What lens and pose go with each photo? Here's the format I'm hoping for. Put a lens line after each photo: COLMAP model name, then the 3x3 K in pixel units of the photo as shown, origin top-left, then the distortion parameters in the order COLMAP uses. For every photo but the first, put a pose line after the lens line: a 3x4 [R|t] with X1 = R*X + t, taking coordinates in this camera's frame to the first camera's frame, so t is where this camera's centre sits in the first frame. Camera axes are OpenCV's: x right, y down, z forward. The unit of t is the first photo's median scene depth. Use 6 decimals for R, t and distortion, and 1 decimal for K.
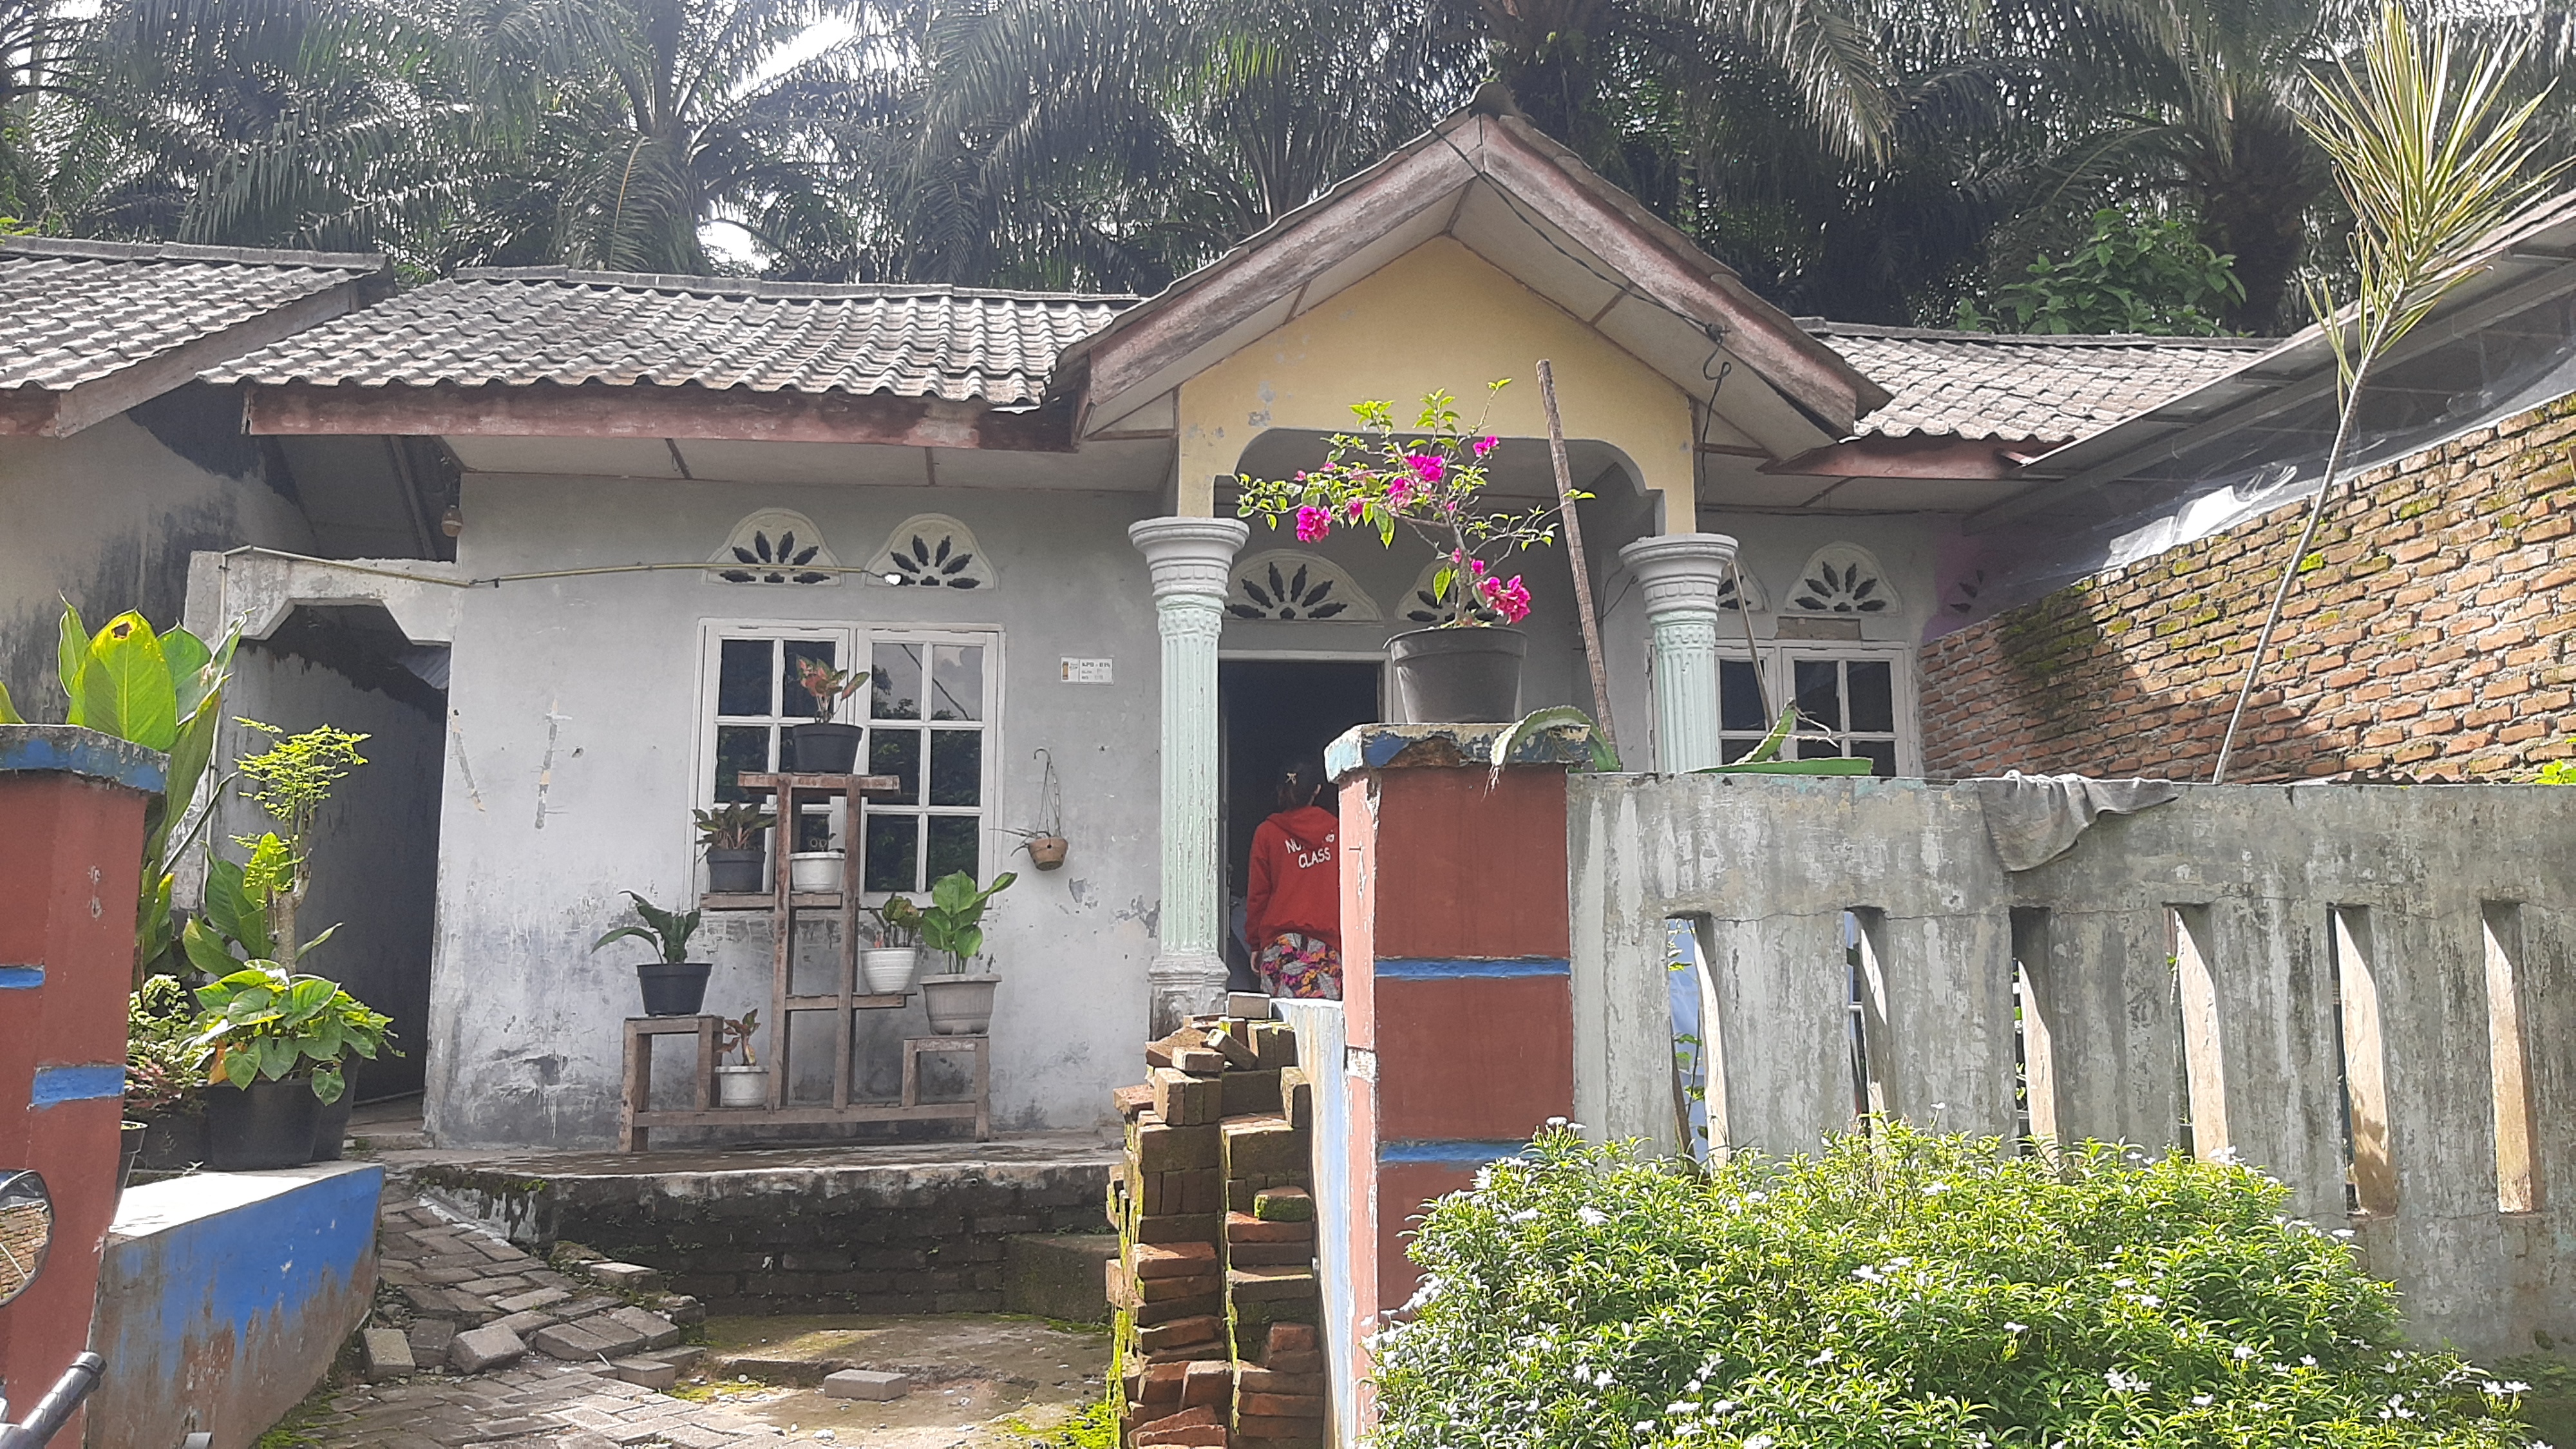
lens RADIAL K [[2068.7, 0, 1288.0], [0, 2068.7, 615.7], [0, 0, 1]] dist [-0.014408, -0.001150]
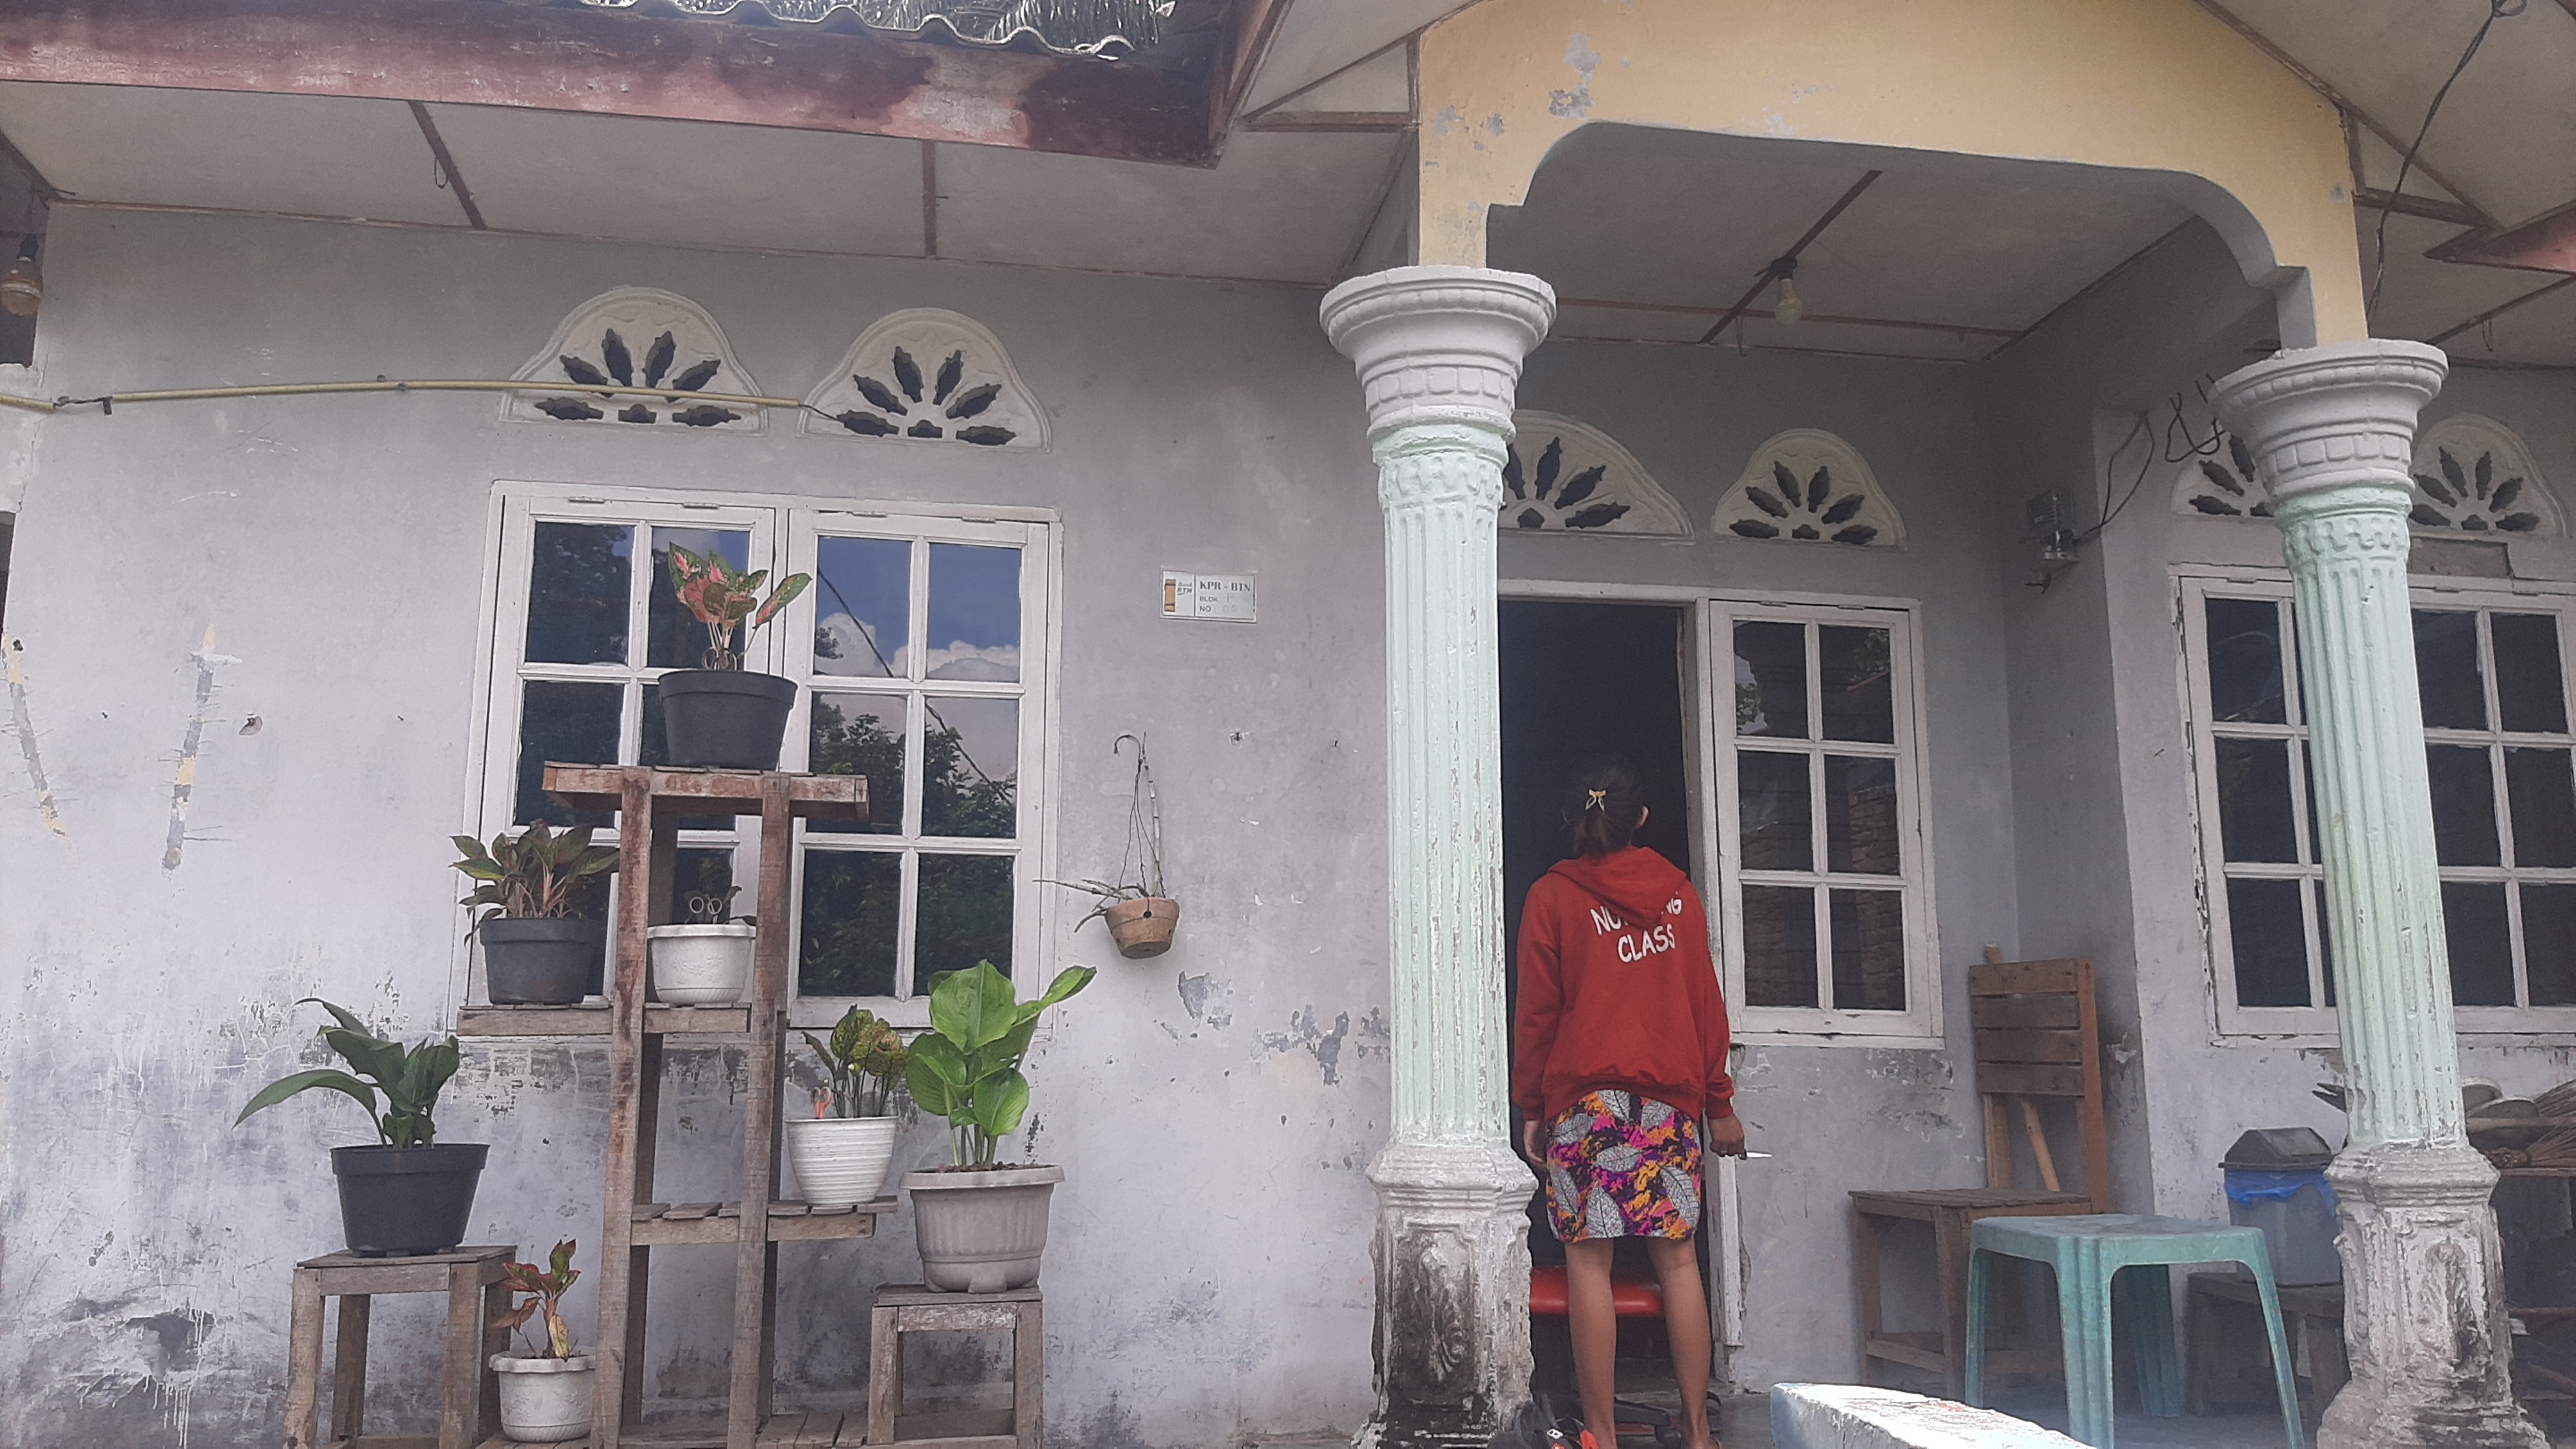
lens RADIAL K [[2042.1, 0, 1288.0], [0, 2042.1, 724.5], [0, 0, 1]] dist [0.004821, -0.050741]
pose [[0.999616, 0.015706, 0.022823, -0.094166], [-0.016459, 0.999314, 0.033183, 0.045291], [-0.022286, -0.033546, 0.999189, 0.485241]]
